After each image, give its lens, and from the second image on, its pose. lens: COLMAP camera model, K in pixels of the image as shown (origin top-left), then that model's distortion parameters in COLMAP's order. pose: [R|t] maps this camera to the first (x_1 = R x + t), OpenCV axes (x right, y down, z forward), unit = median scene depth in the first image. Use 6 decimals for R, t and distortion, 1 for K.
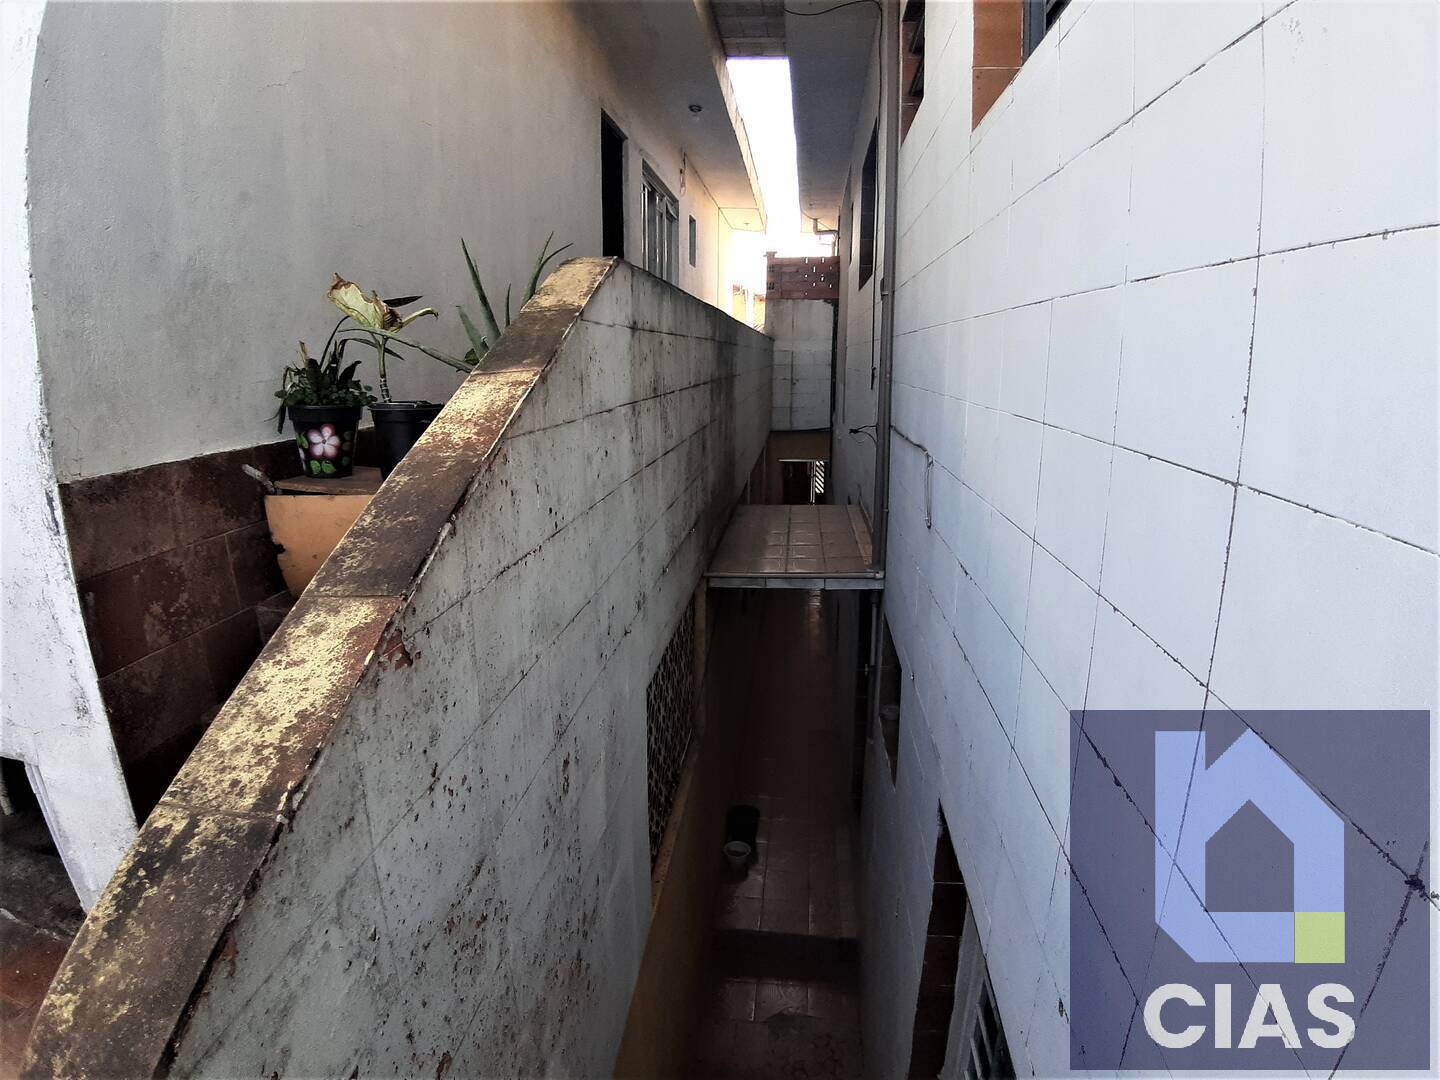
lens RADIAL K [[781.5, 0, 700.4], [0, 781.5, 541.0], [0, 0, 1]] dist [-0.067289, -0.048827]
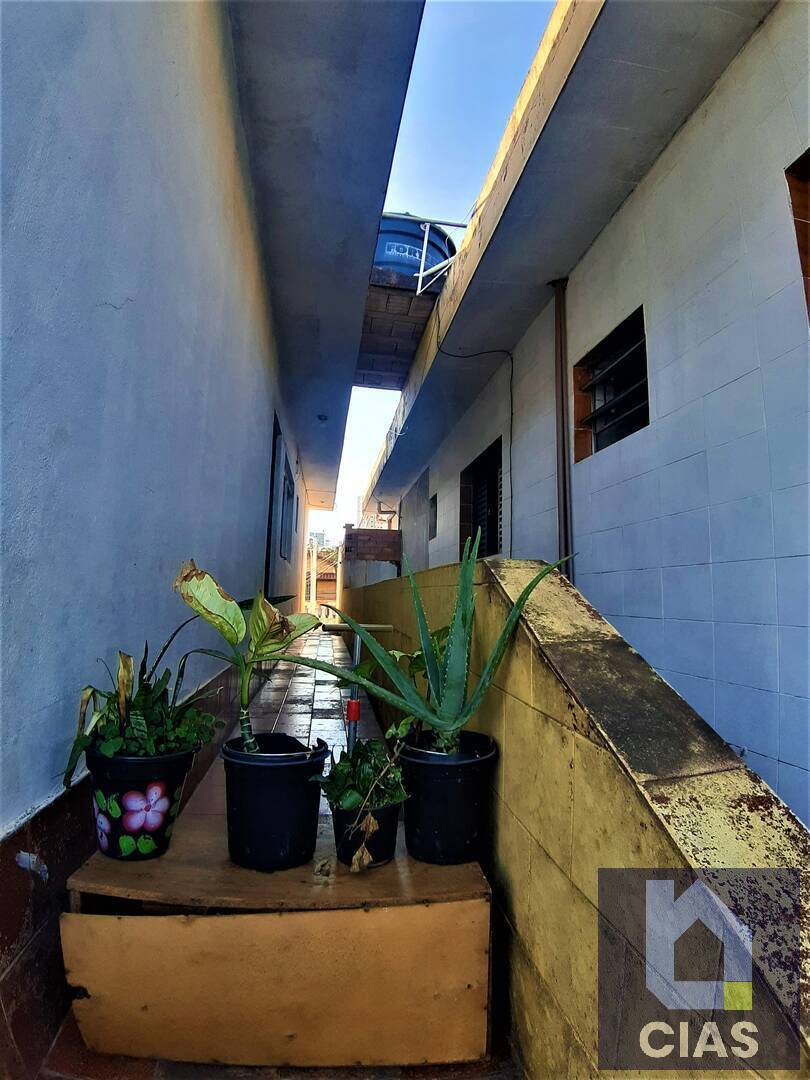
lens RADIAL K [[575.7, 0, 405.3], [0, 575.7, 536.5], [0, 0, 1]] dist [-0.107411, 0.000376]
pose [[0.960326, 0.058318, 0.272715, -0.375540], [0.033030, 0.947224, -0.318867, -0.170722], [-0.276918, 0.315224, 0.907717, 0.400391]]
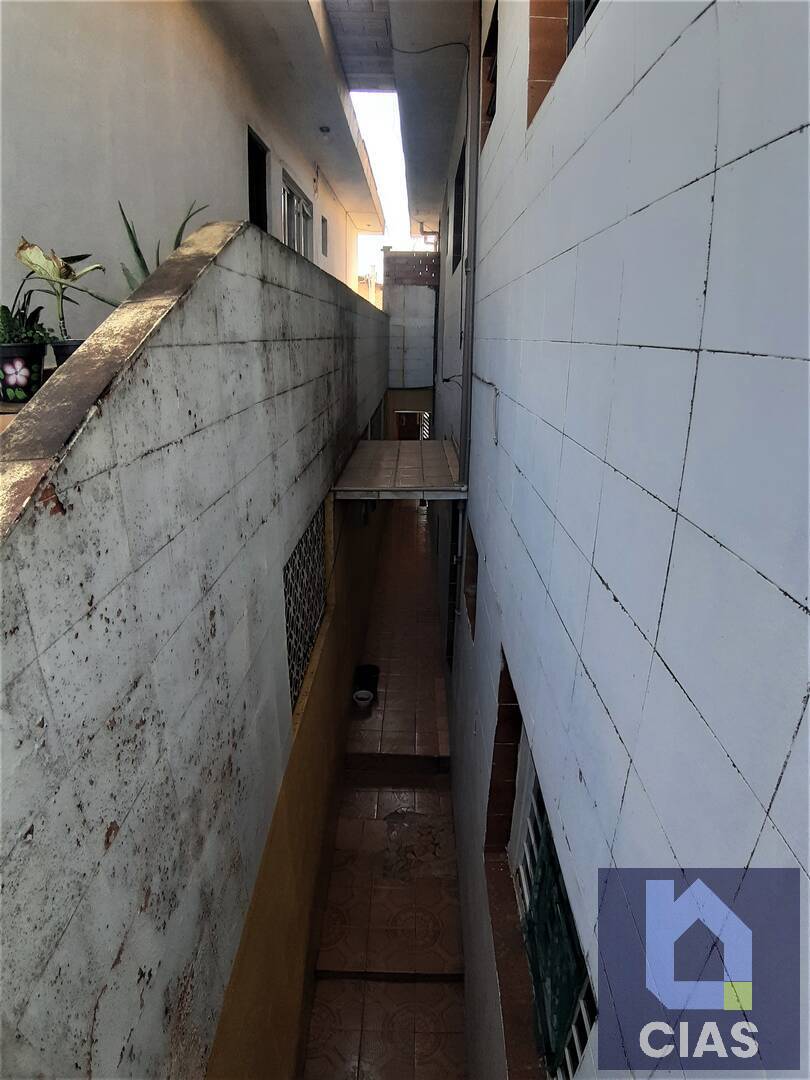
lens RADIAL K [[589.4, 0, 391.6], [0, 589.4, 536.3], [0, 0, 1]] dist [-0.067315, -0.046982]
pose [[0.996053, -0.018492, 0.086813, 0.031350], [0.010049, 0.995262, 0.096708, 0.047864], [-0.088190, -0.095454, 0.991520, 0.009966]]
